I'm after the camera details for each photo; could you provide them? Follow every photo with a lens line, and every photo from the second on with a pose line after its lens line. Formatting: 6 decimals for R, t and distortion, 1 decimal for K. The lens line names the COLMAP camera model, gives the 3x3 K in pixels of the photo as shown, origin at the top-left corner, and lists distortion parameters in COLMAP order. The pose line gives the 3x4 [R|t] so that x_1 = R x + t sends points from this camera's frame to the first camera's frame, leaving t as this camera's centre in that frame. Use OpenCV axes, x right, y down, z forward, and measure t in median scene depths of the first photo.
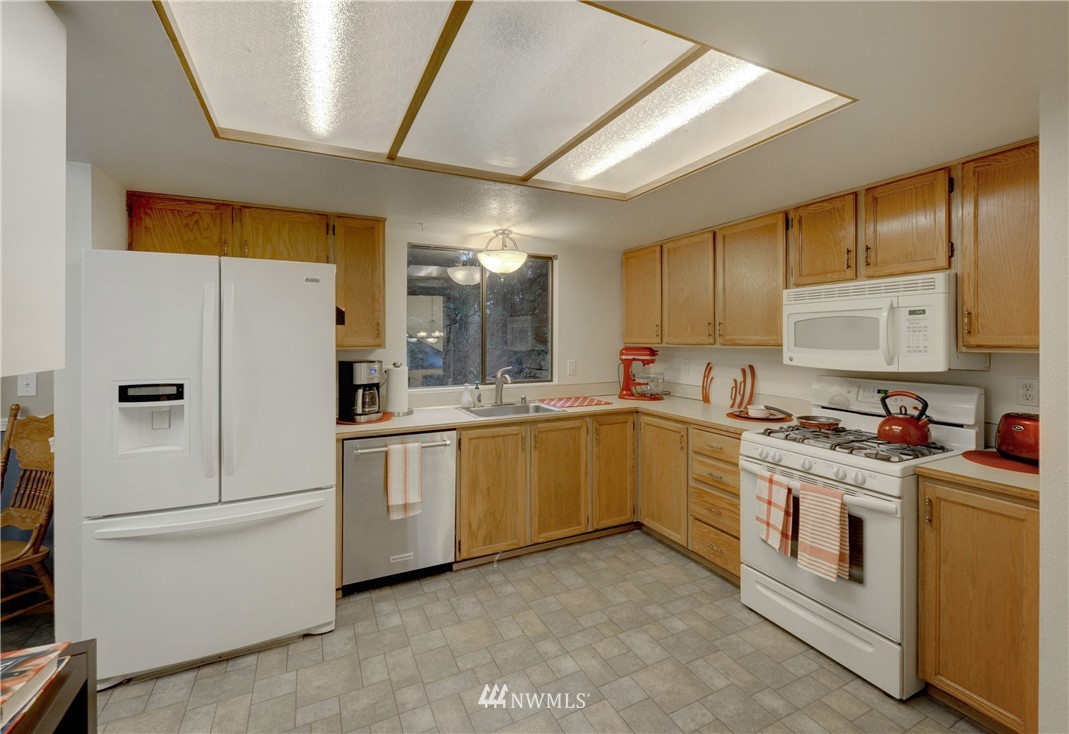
lens RADIAL K [[474.2, 0, 540.0], [0, 474.2, 336.5], [0, 0, 1]] dist [-0.001426, -0.000530]
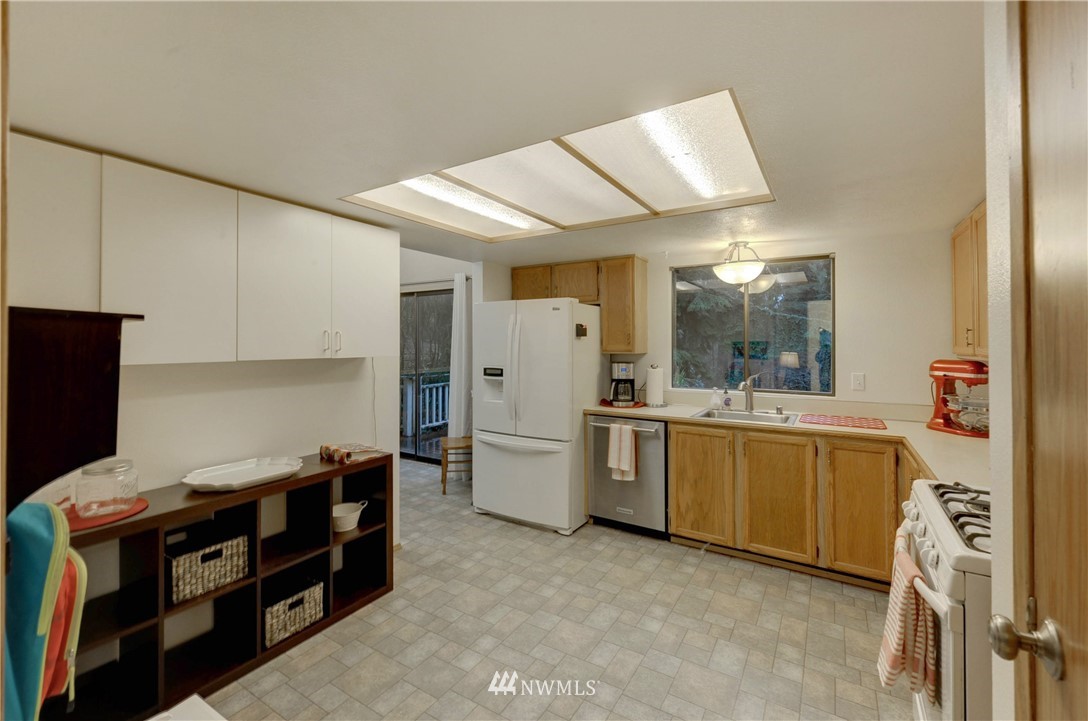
lens RADIAL K [[466.4, 0, 540.5], [0, 466.4, 336.0], [0, 0, 1]] dist [0.000741, -0.000015]
pose [[0.506043, -0.008517, -0.862466, 0.662005], [-0.001133, 0.999944, -0.010540, -0.008797], [0.862508, 0.006310, 0.506005, 0.122267]]
